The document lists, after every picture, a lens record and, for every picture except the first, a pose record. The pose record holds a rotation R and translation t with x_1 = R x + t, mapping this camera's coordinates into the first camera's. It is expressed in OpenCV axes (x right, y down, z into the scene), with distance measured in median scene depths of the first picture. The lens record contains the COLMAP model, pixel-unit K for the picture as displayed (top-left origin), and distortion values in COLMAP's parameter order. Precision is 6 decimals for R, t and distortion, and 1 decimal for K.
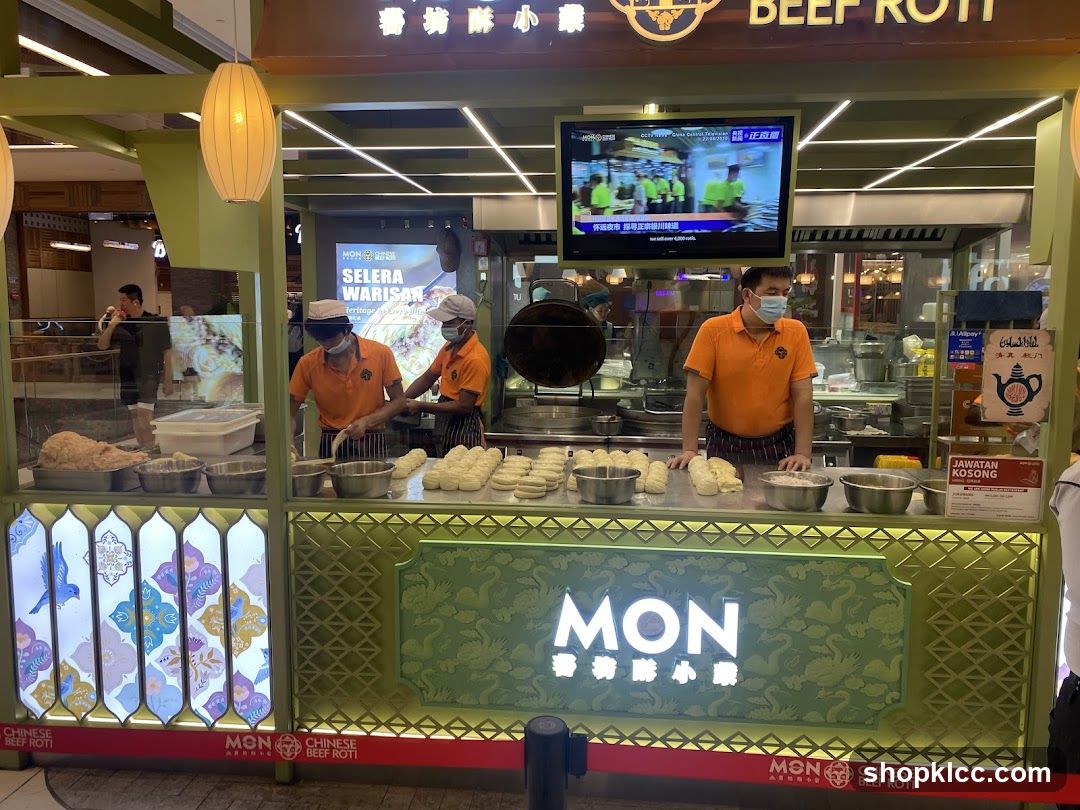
lens RADIAL K [[749.2, 0, 540.0], [0, 749.2, 405.0], [0, 0, 1]] dist [0.000698, 0.046248]
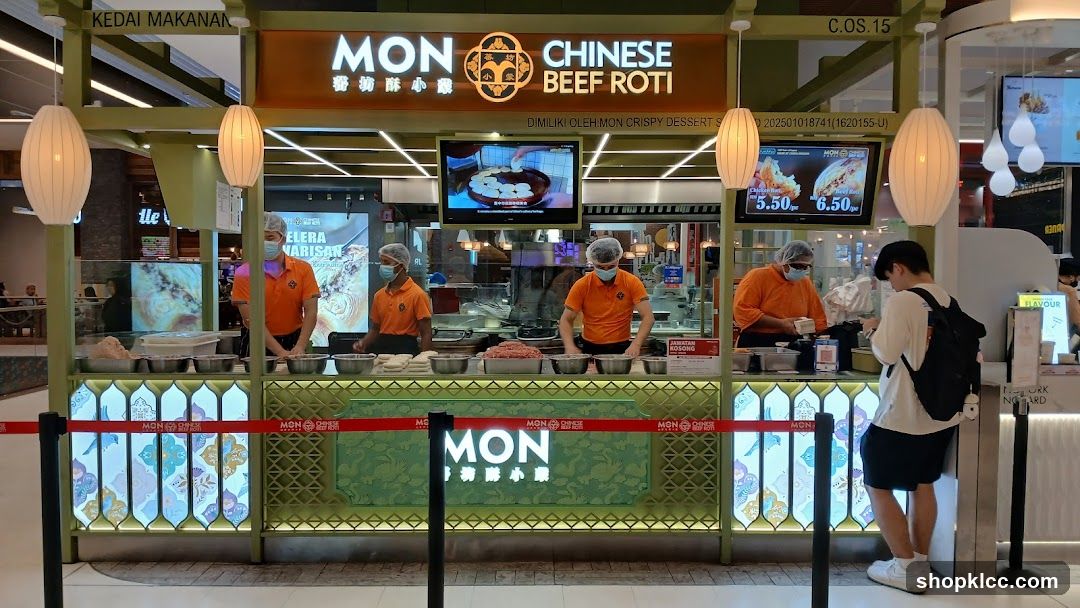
lens RADIAL K [[793.9, 0, 540.0], [0, 793.9, 304.0], [0, 0, 1]] dist [0.004664, -0.001290]
pose [[0.992952, -0.002696, 0.118486, 0.036616], [0.014399, 0.995079, -0.098029, 0.148079], [-0.117638, 0.099045, 0.988105, -0.690542]]
